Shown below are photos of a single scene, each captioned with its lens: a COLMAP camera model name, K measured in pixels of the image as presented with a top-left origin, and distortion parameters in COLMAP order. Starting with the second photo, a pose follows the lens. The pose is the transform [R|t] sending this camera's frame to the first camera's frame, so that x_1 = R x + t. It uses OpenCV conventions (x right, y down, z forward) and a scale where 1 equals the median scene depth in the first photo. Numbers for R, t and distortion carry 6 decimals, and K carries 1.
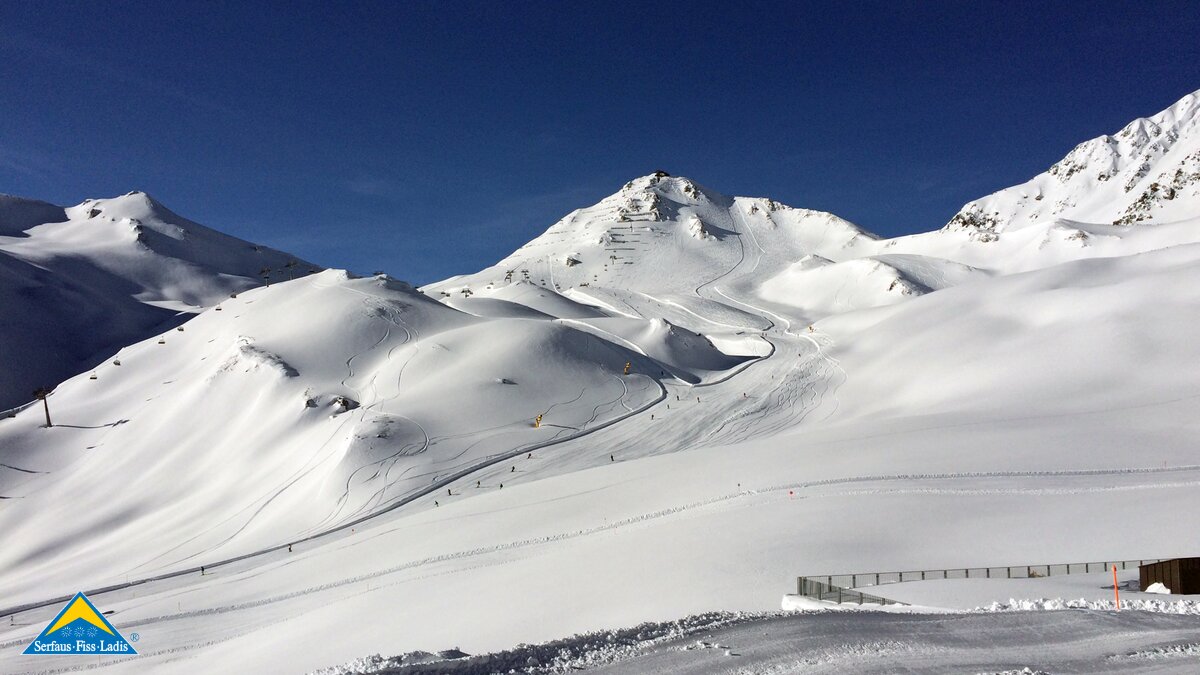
lens RADIAL K [[1012.7, 0, 597.9], [0, 1012.7, 330.3], [0, 0, 1]] dist [0.071991, -0.081646]
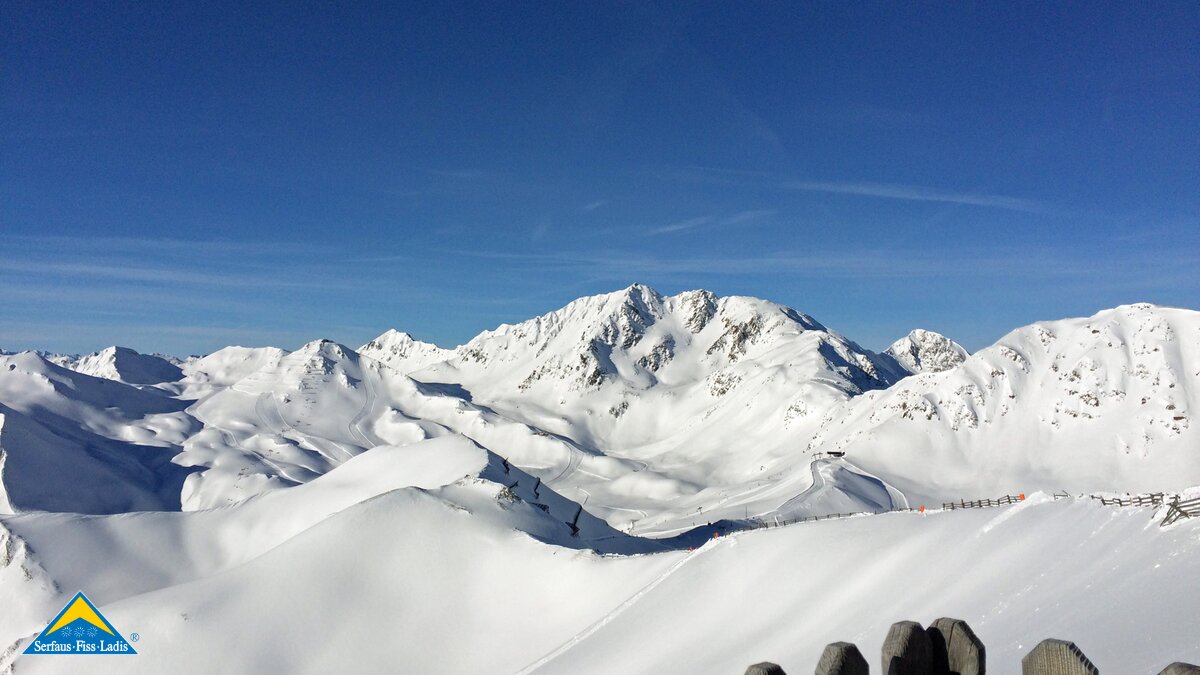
lens RADIAL K [[1012.7, 0, 597.9], [0, 1012.7, 330.3], [0, 0, 1]] dist [0.071991, -0.081646]
pose [[0.923037, 0.014976, 0.384420, -0.228321], [-0.042570, 0.997082, 0.063370, -0.348658], [-0.382349, -0.074857, 0.920981, -1.139831]]
